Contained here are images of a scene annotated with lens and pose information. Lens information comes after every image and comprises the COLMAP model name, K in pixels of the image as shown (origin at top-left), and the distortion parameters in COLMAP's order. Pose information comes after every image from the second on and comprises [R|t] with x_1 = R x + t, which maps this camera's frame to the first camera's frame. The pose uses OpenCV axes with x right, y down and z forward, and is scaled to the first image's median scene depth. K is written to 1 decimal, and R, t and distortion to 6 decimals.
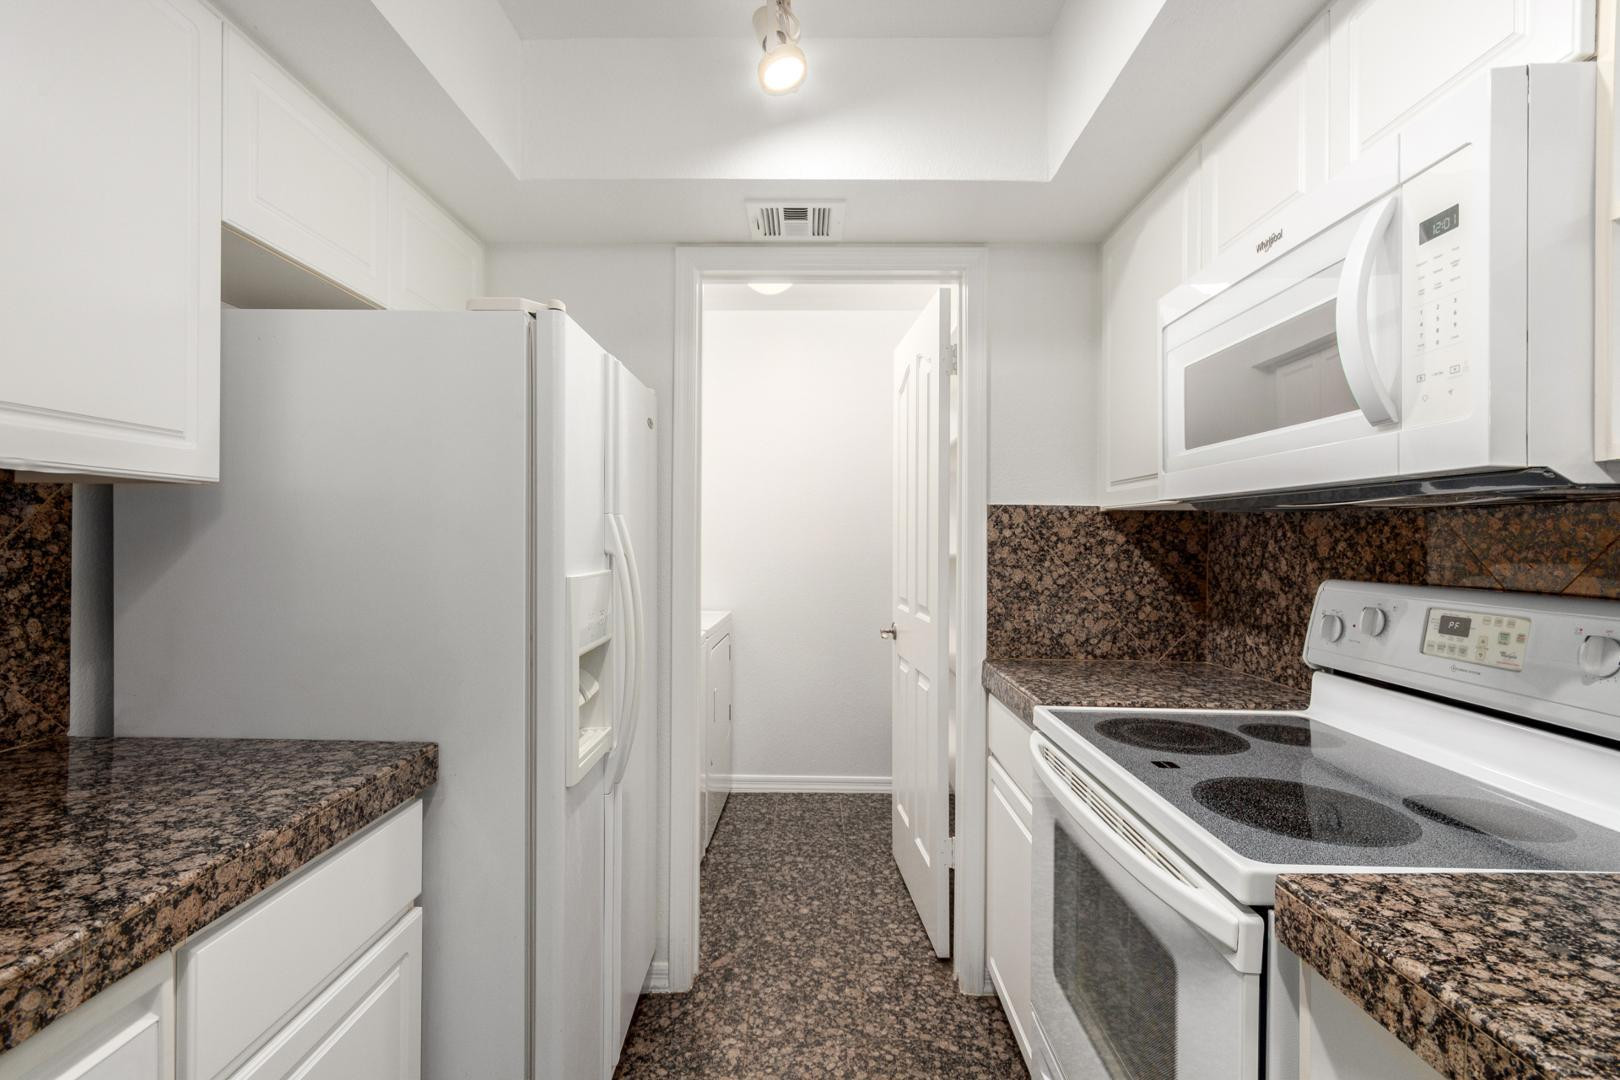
lens RADIAL K [[755.2, 0, 813.0], [0, 755.2, 538.0], [0, 0, 1]] dist [0.001494, 0.000576]
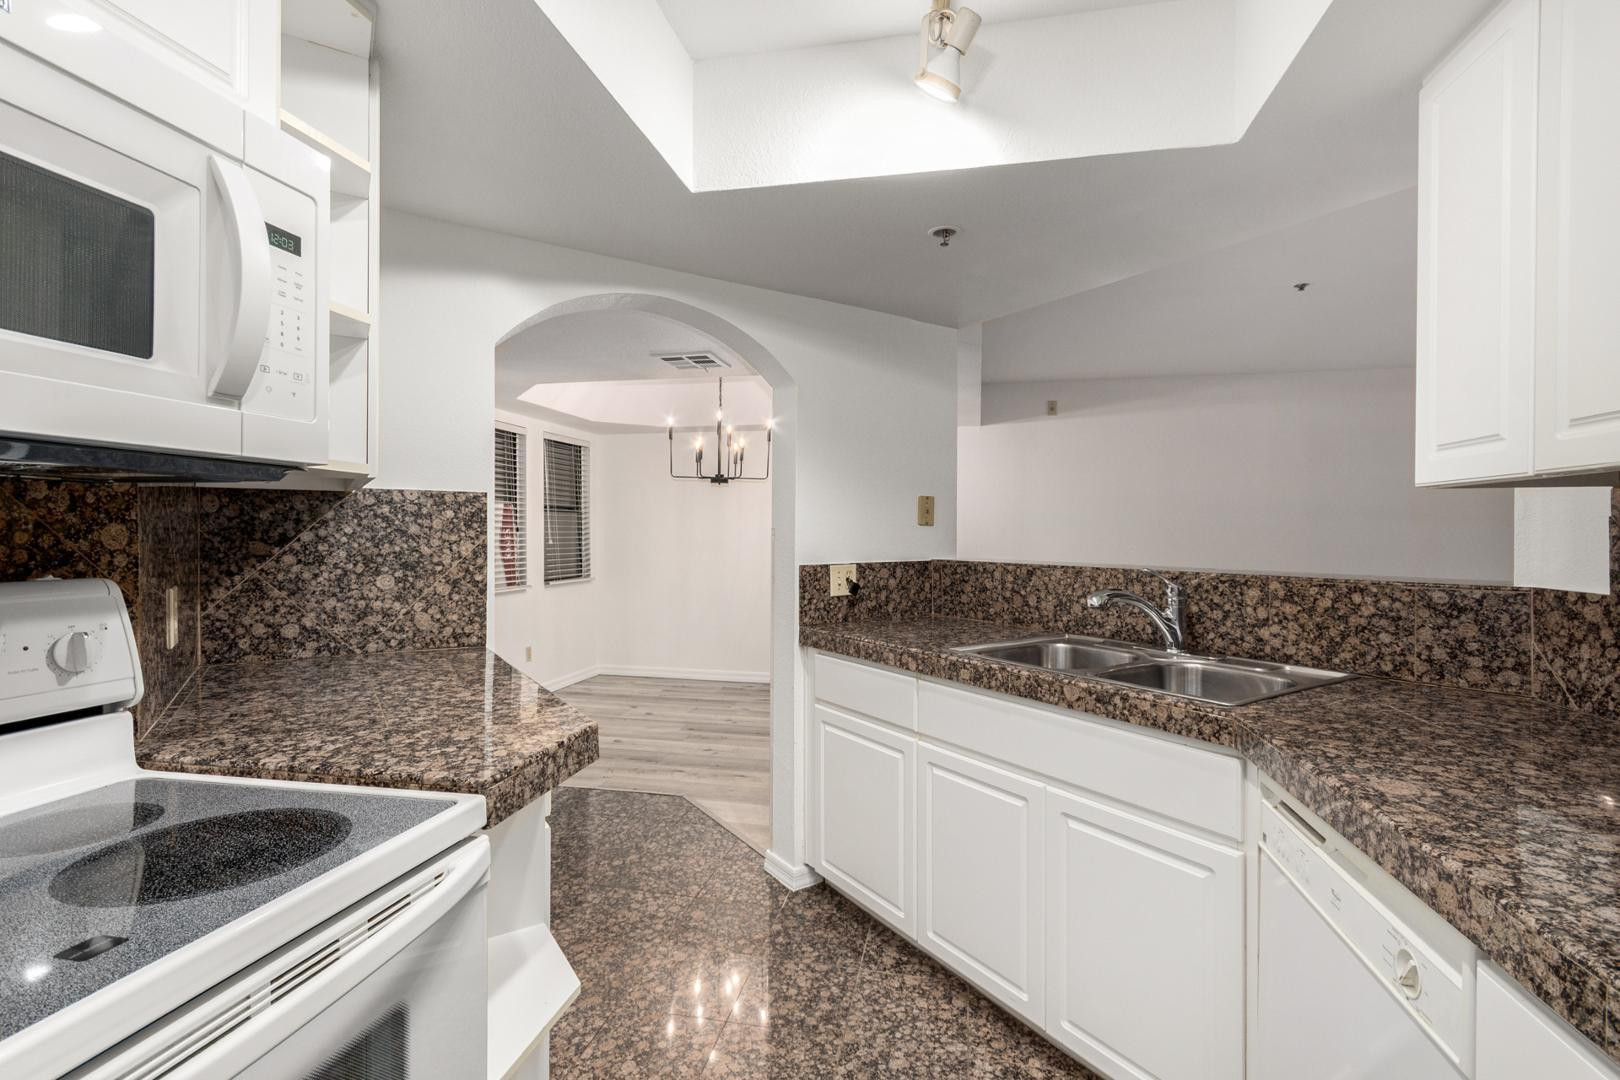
lens RADIAL K [[755.2, 0, 813.0], [0, 755.2, 538.0], [0, 0, 1]] dist [0.001494, 0.000576]
pose [[-0.978543, -0.011542, 0.205721, -0.071246], [-0.009764, 0.999906, 0.009656, 0.003449], [-0.205813, 0.007440, -0.978563, 0.791195]]
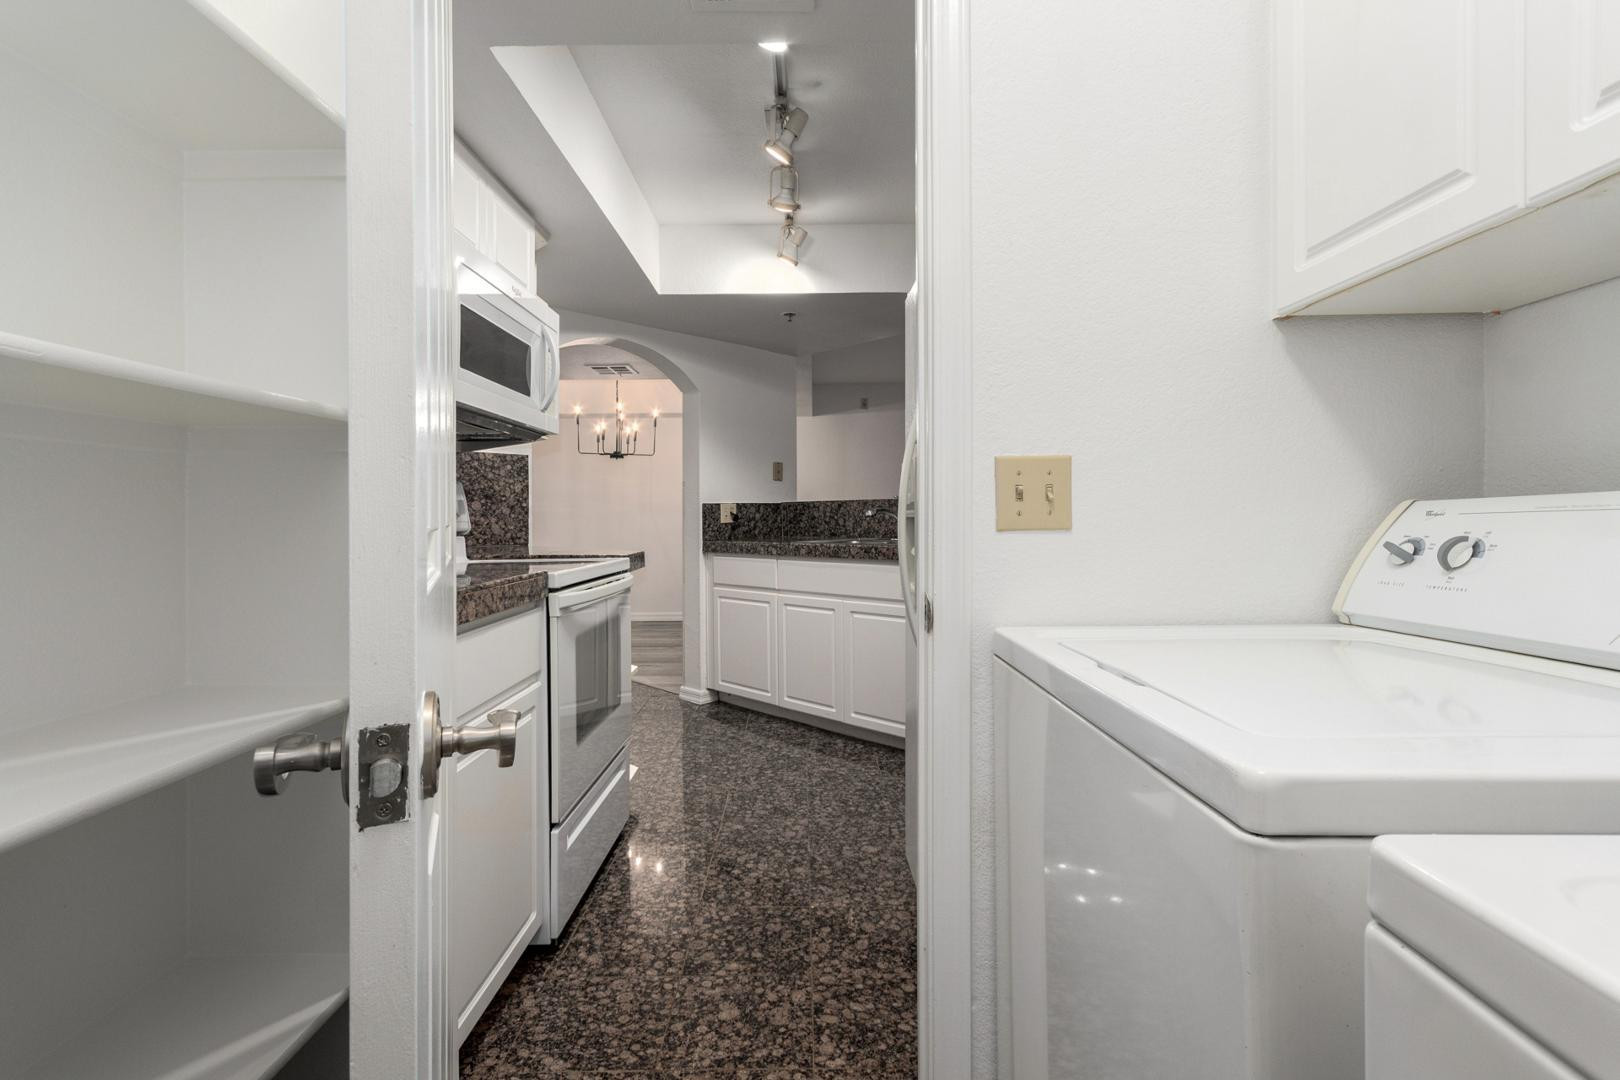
lens RADIAL K [[766.8, 0, 770.2], [0, 766.8, 537.7], [0, 0, 1]] dist [0.000071, 0.000085]
pose [[-0.998782, -0.002321, 0.049280, -0.076993], [-0.001096, 0.999690, 0.024873, 0.105861], [-0.049323, 0.024789, -0.998475, 1.659880]]
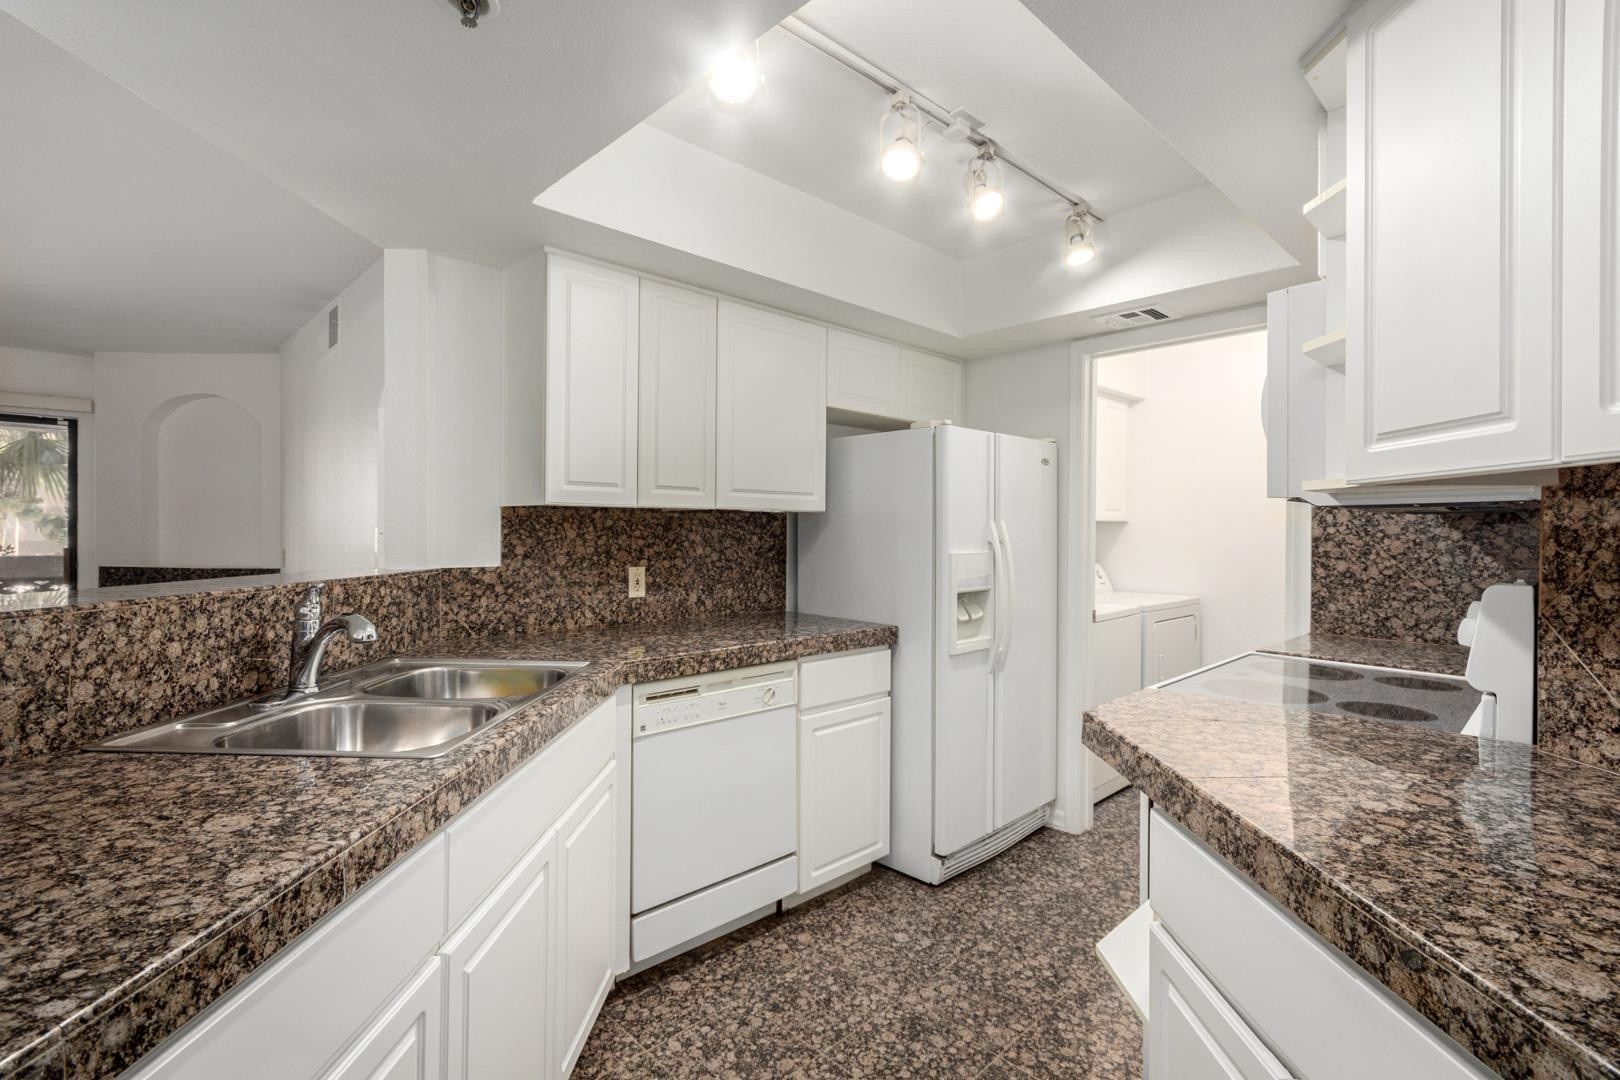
lens RADIAL K [[755.2, 0, 813.0], [0, 755.2, 538.0], [0, 0, 1]] dist [0.001494, 0.000576]
pose [[0.704409, 0.004268, -0.709781, 0.556272], [-0.001798, 0.999989, 0.004229, 0.002079], [0.709792, -0.001703, 0.704410, -0.456825]]
